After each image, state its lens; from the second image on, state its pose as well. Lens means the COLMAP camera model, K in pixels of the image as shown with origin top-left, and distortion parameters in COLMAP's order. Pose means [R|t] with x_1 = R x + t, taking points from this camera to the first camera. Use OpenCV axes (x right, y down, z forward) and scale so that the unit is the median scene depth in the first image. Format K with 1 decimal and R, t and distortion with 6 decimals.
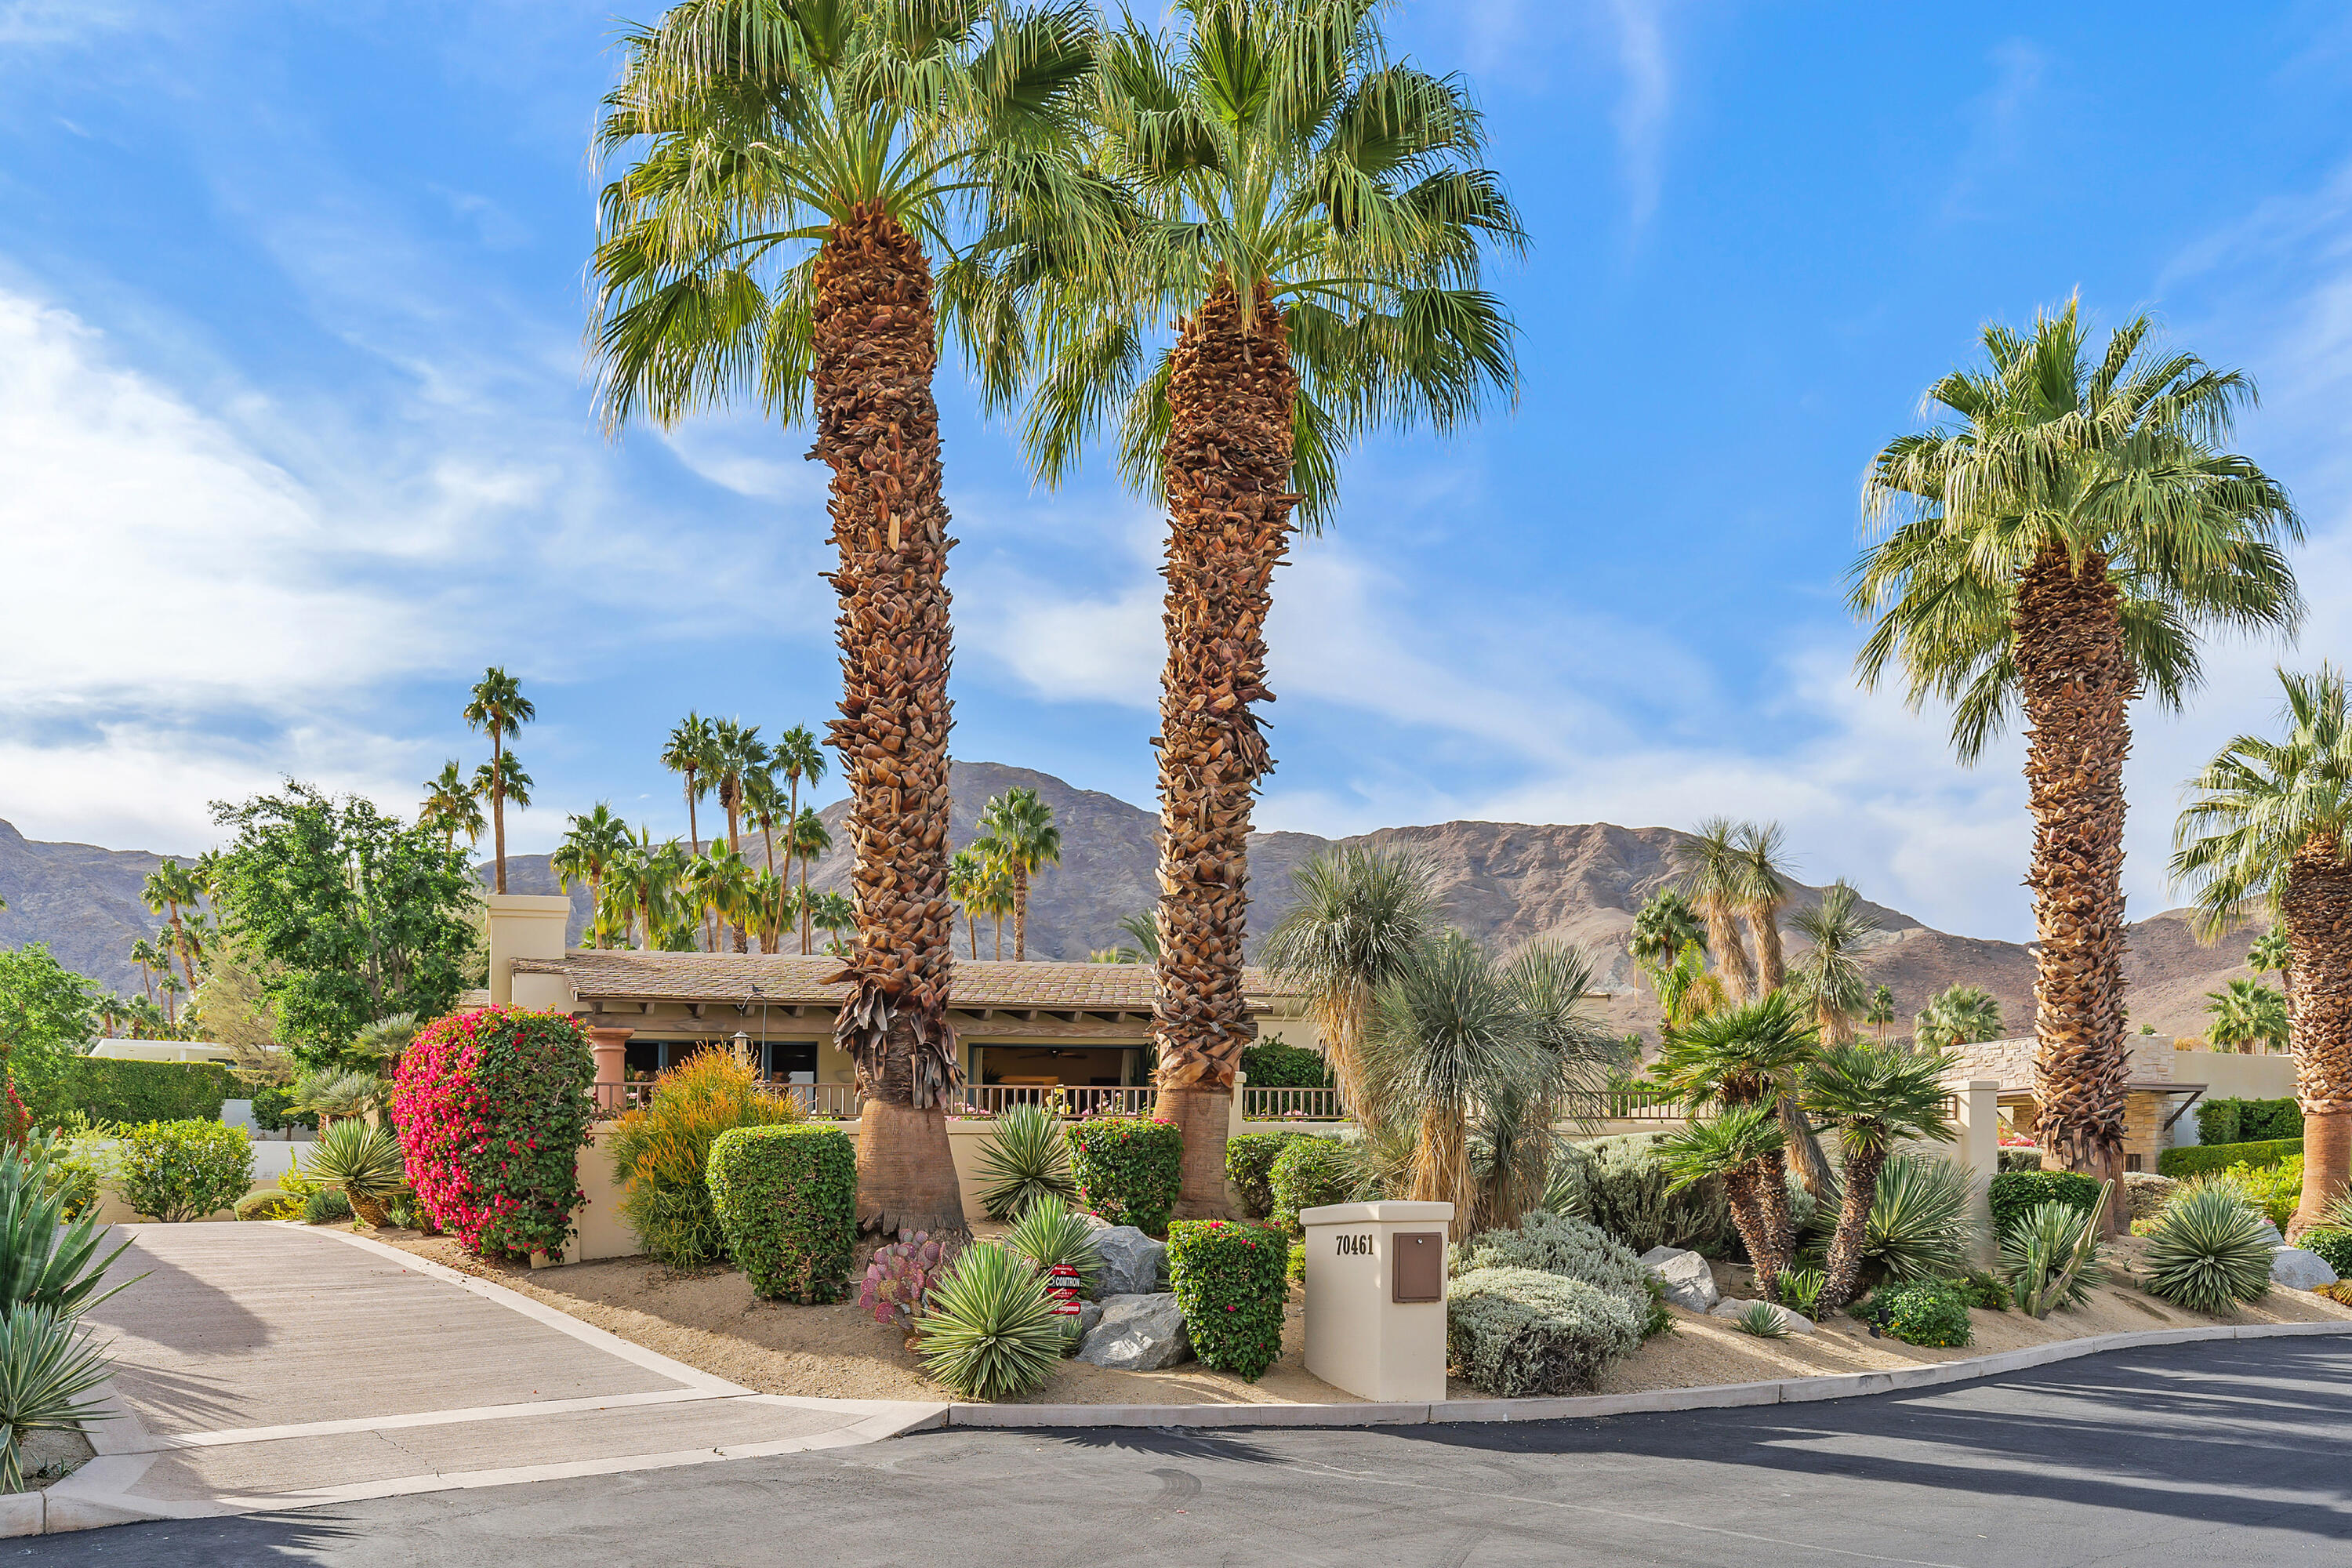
lens RADIAL K [[1707.7, 0, 1173.6], [0, 1707.7, 779.3], [0, 0, 1]] dist [0.023921, -0.018704]
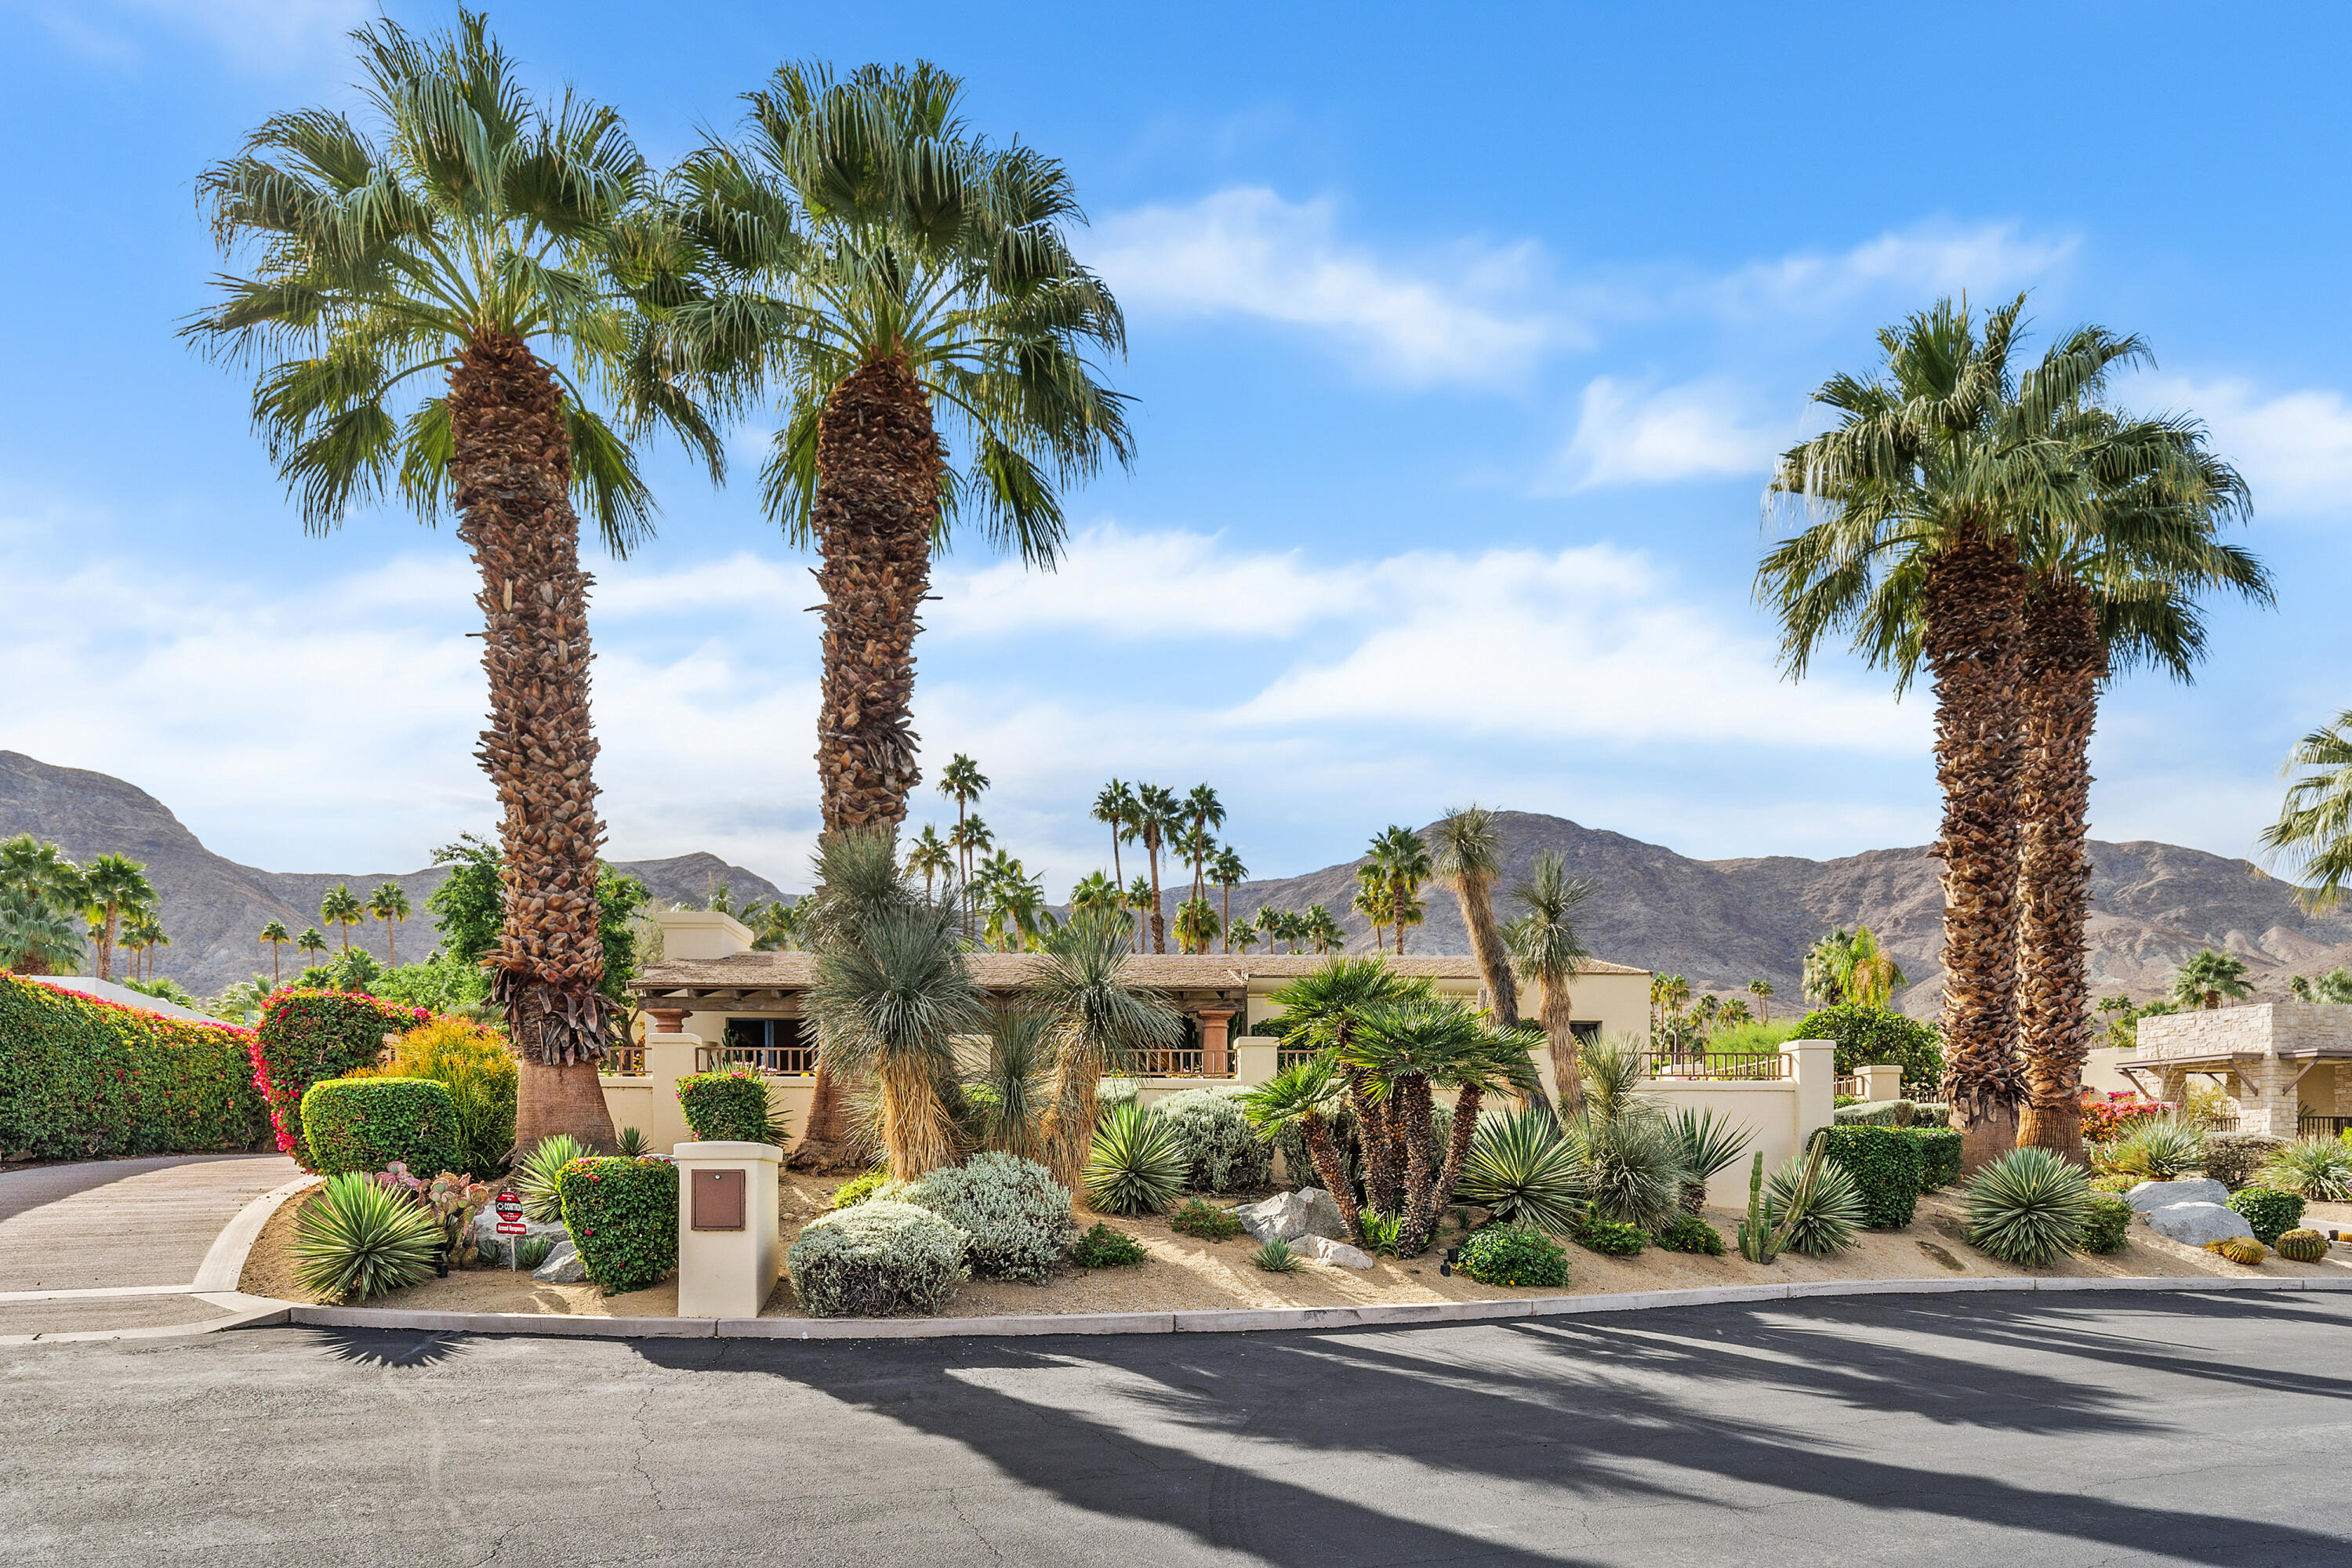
lens RADIAL K [[1343.7, 0, 1179.7], [0, 1343.7, 868.3], [0, 0, 1]] dist [0.002468, 0.003546]
pose [[0.968313, -0.039404, -0.246611, 0.261417], [0.048311, 0.998377, 0.030172, 0.021882], [0.245022, -0.041130, 0.968645, 0.089797]]
